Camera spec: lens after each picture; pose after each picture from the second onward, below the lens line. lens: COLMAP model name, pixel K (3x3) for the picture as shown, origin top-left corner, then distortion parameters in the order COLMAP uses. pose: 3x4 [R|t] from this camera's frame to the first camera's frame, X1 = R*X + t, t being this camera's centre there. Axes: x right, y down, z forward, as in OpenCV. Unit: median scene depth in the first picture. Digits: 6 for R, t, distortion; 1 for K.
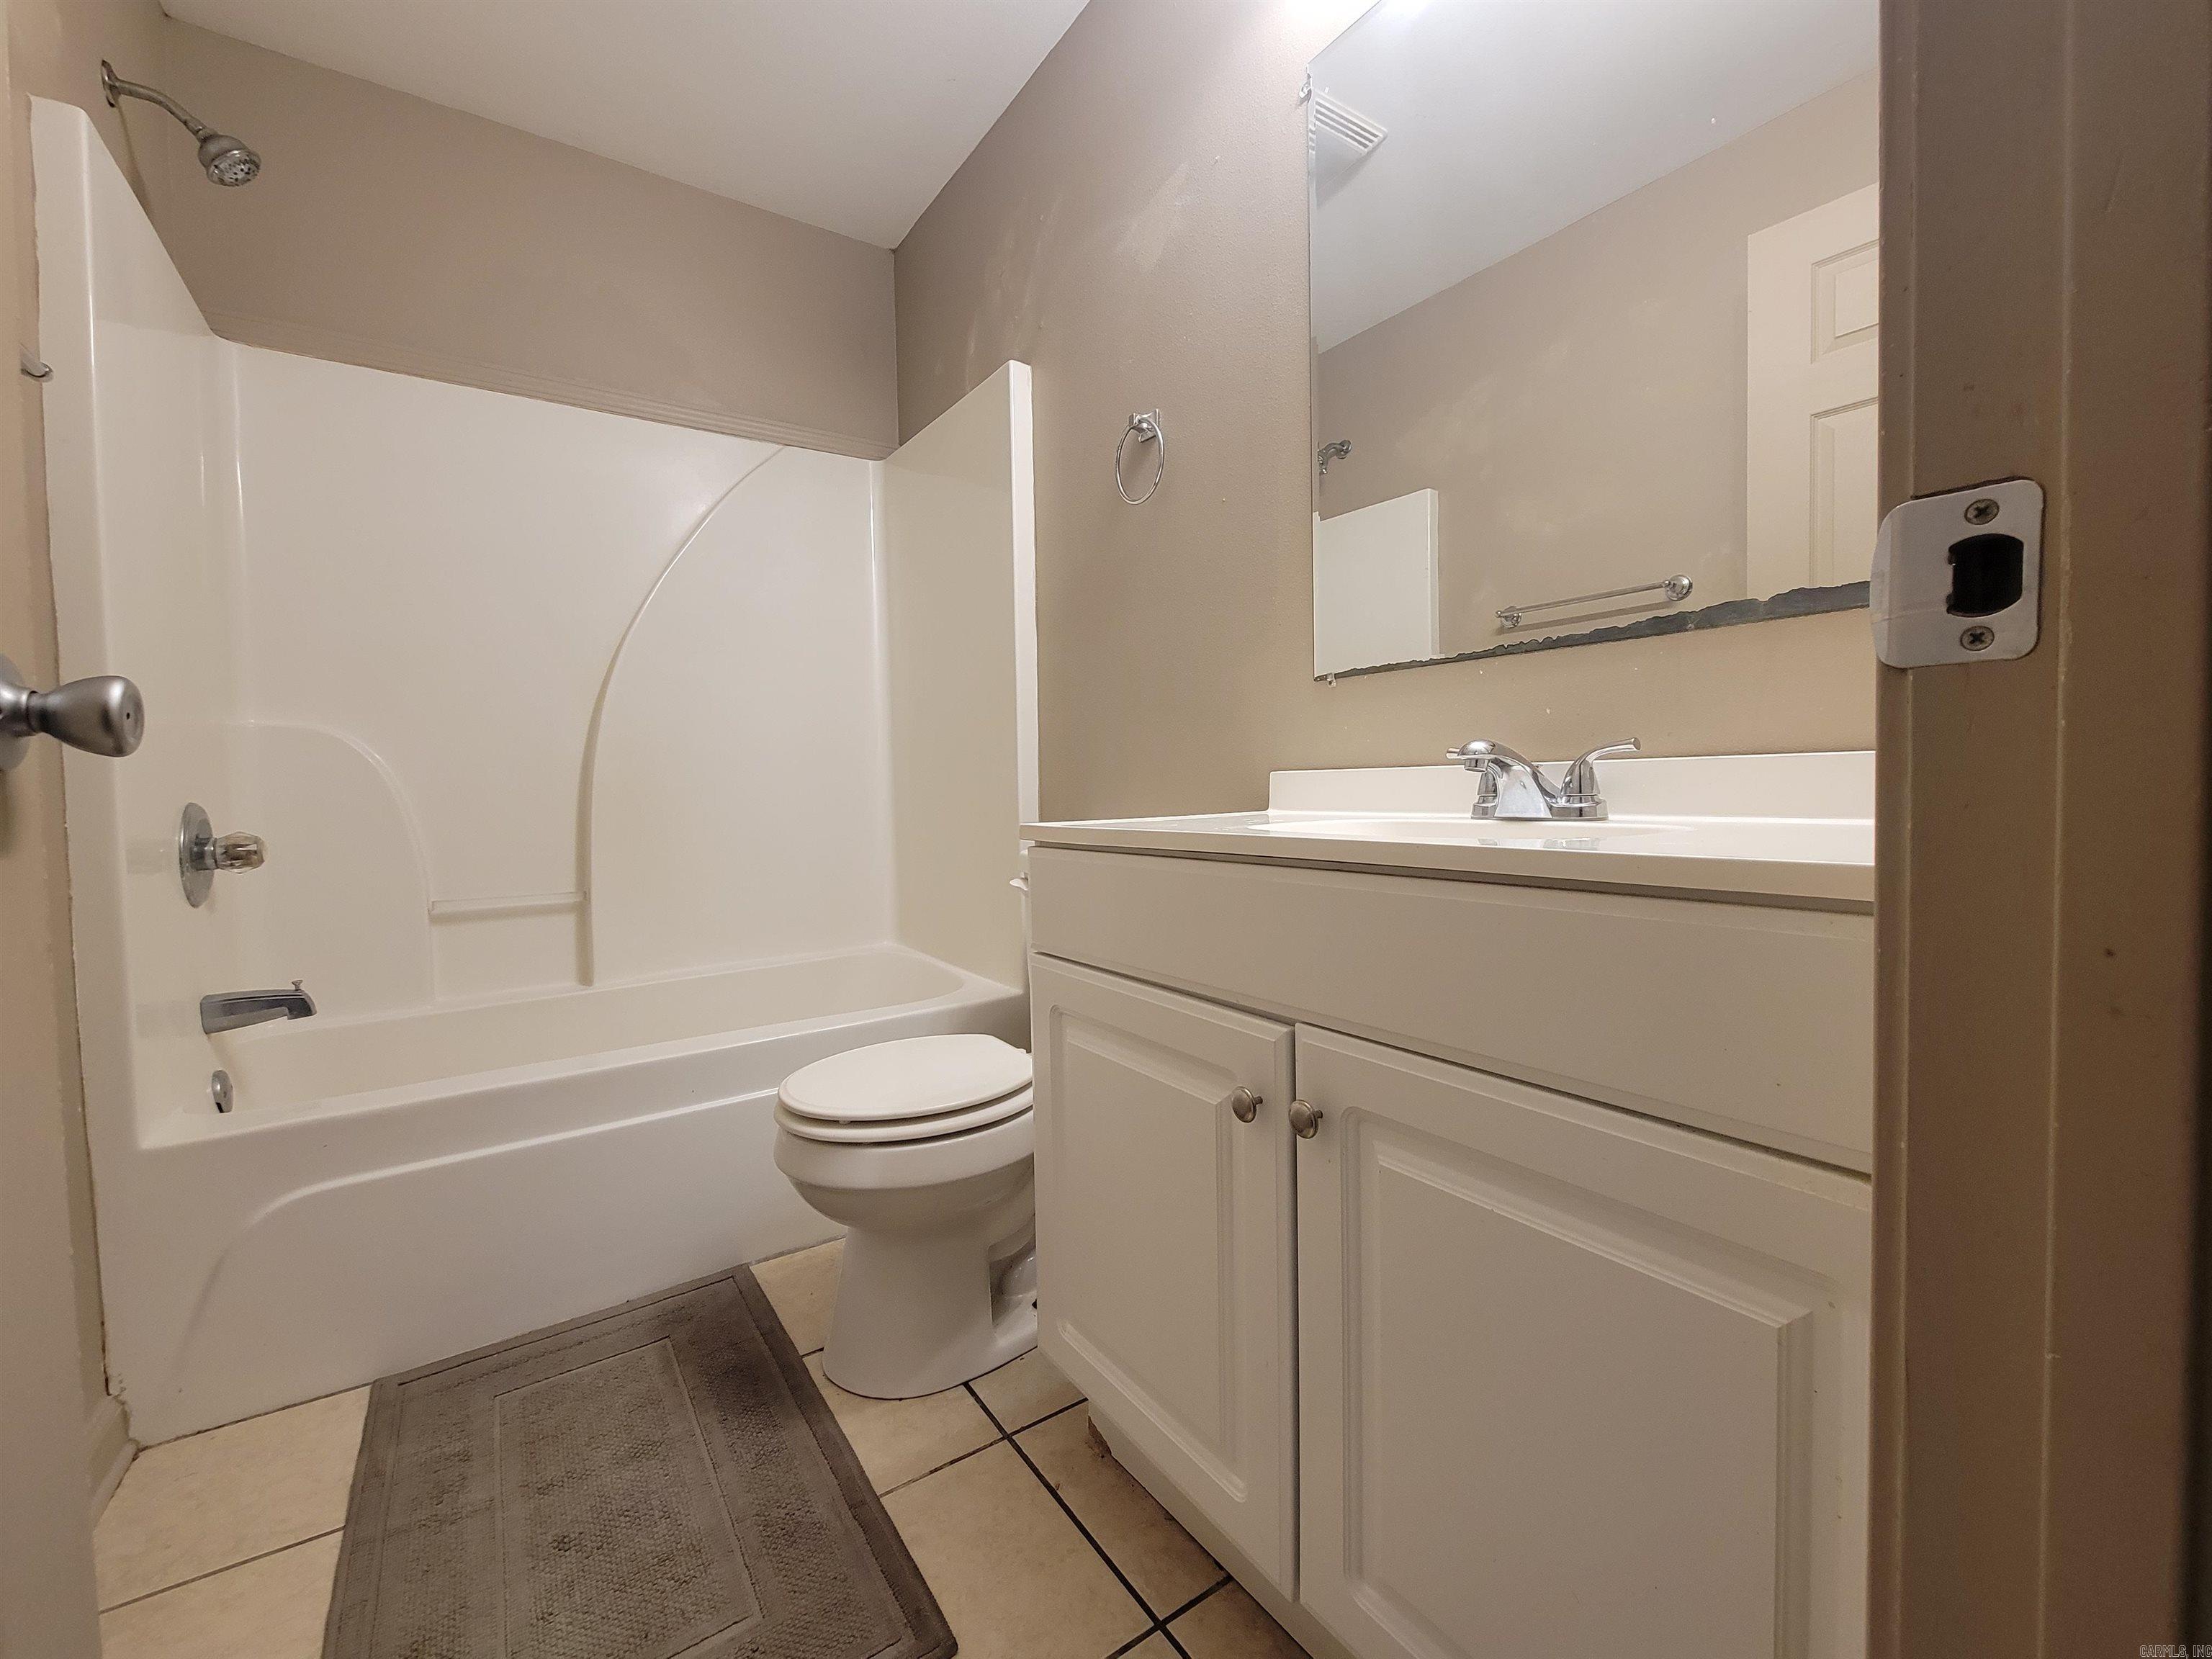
lens RADIAL K [[900.1, 0, 1107.2], [0, 900.1, 824.9], [0, 0, 1]] dist [-0.000421, -0.002670]
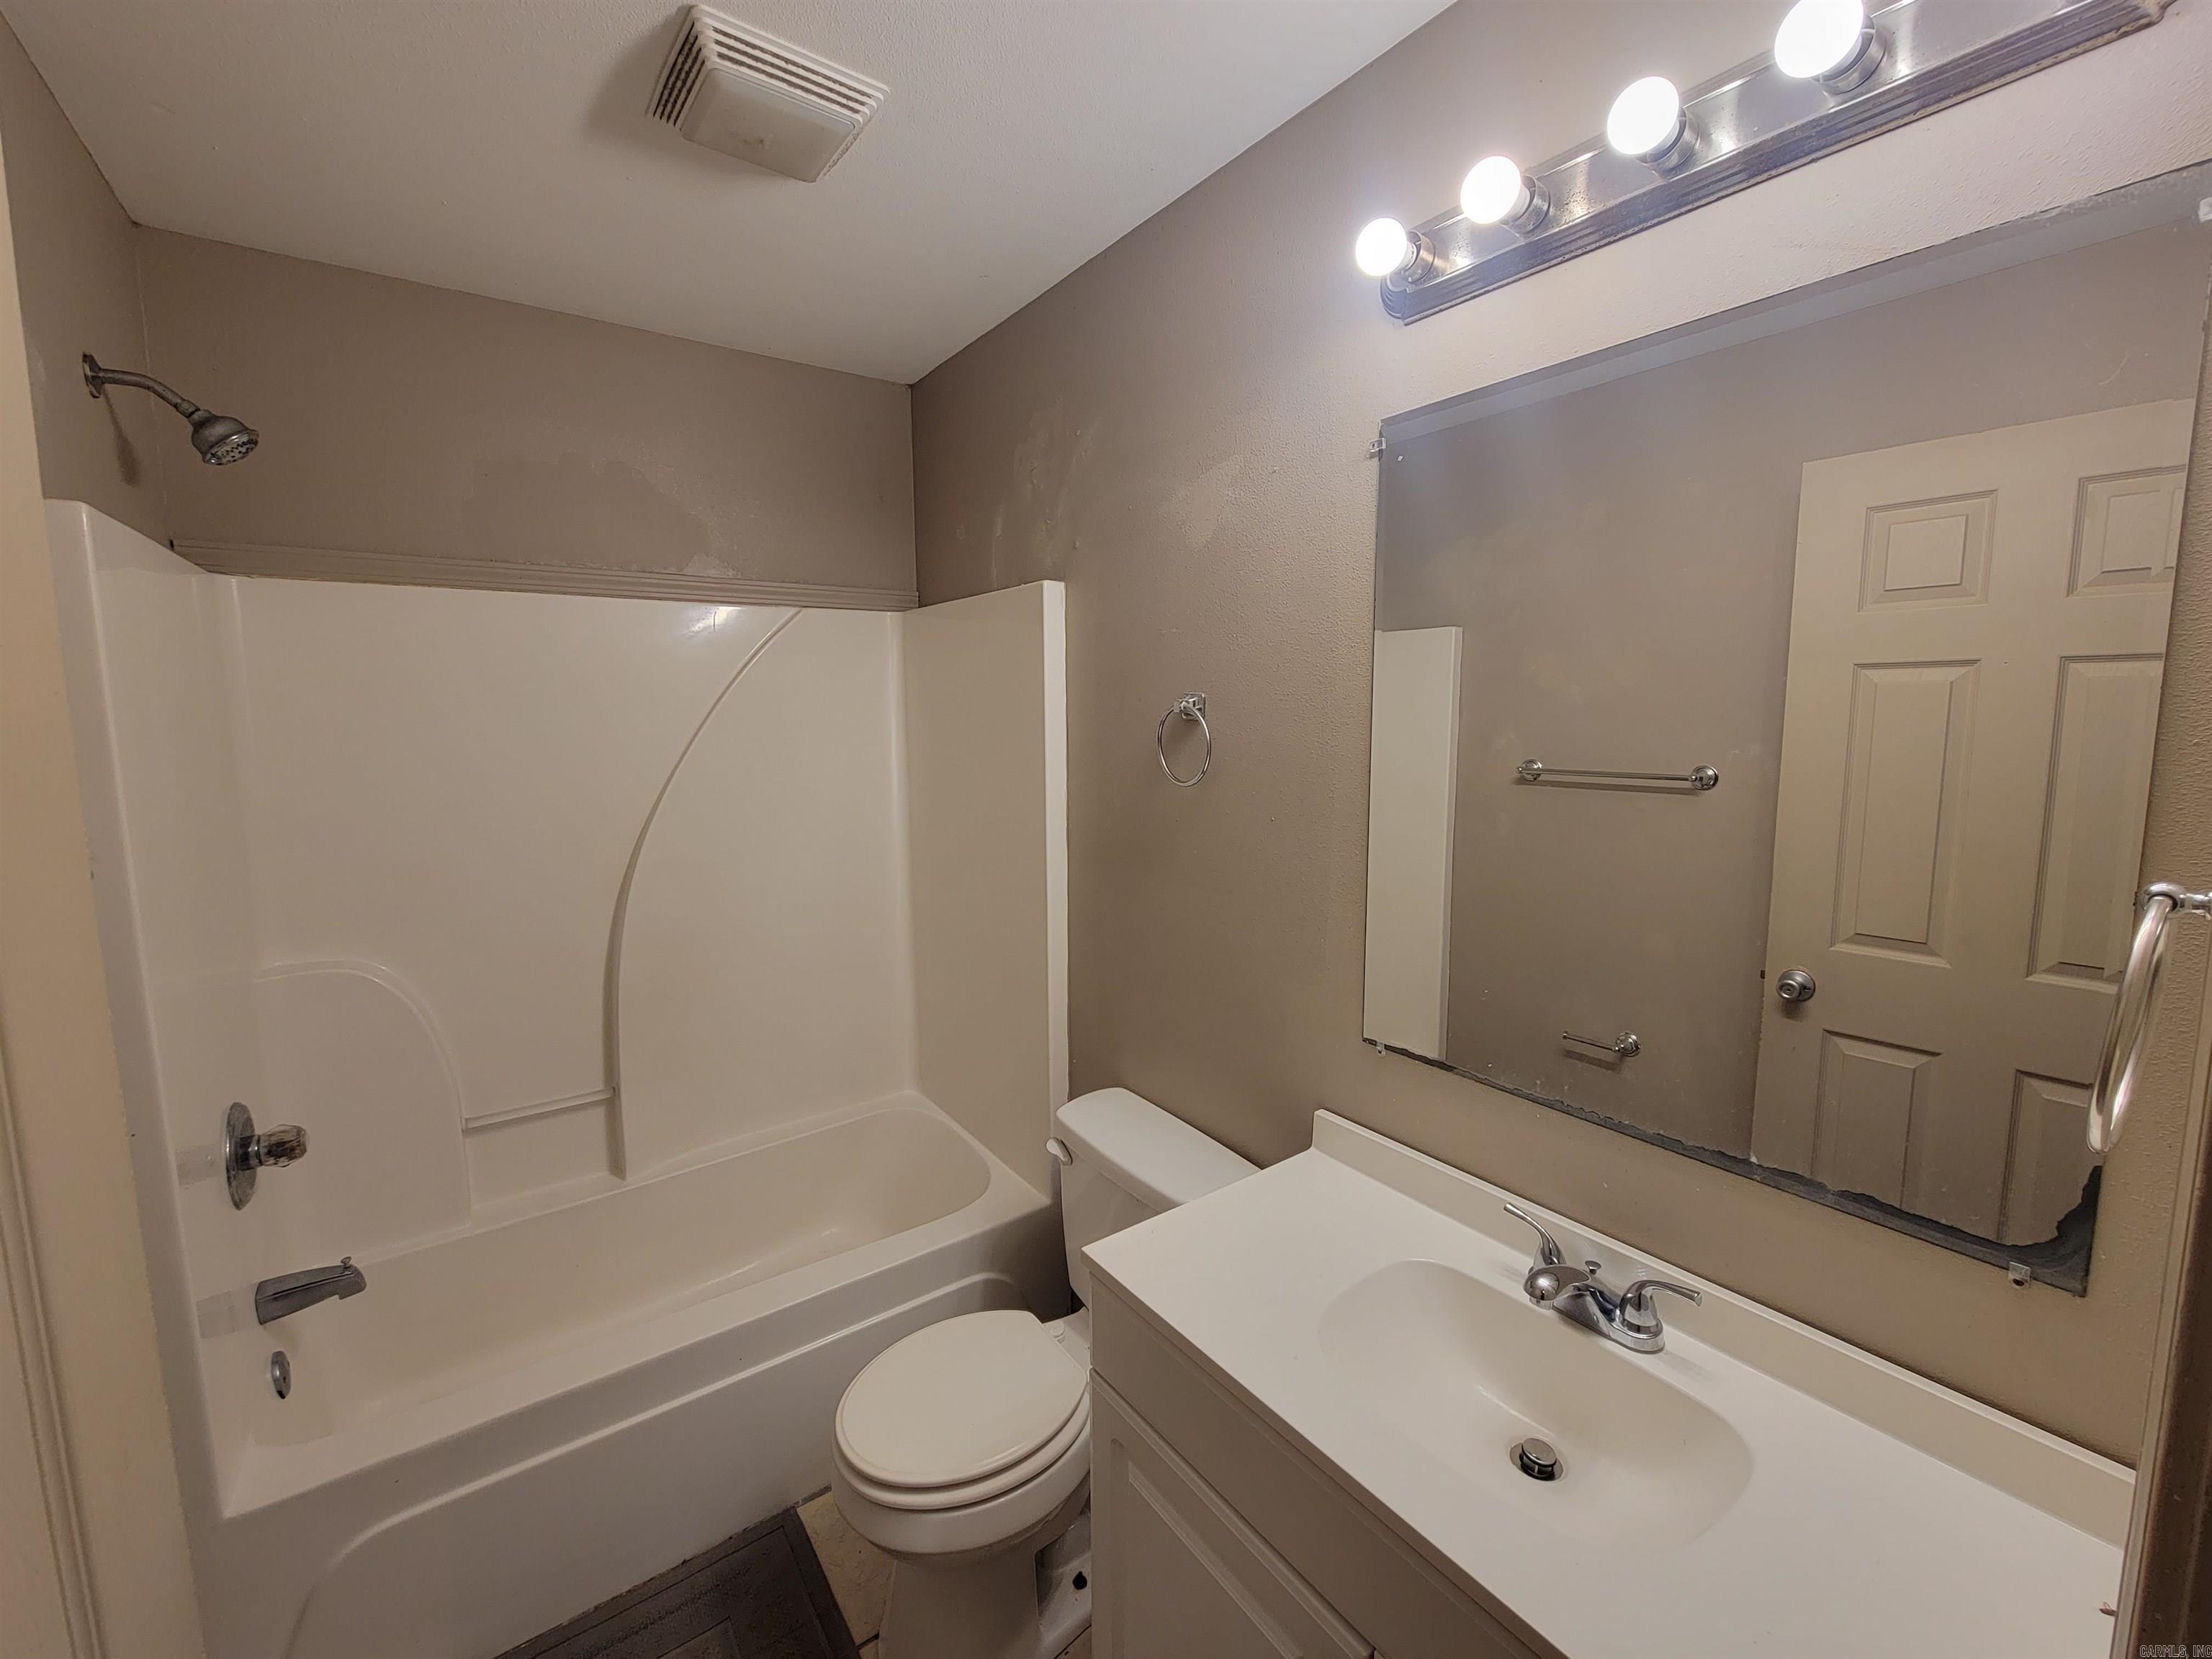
lens RADIAL K [[900.1, 0, 1106.3], [0, 900.1, 818.1], [0, 0, 1]] dist [-0.000421, -0.002670]
pose [[0.999778, 0.010925, 0.018007, -0.064244], [-0.012317, 0.996792, 0.079078, -0.394747], [-0.017086, -0.079282, 0.996706, 0.013125]]
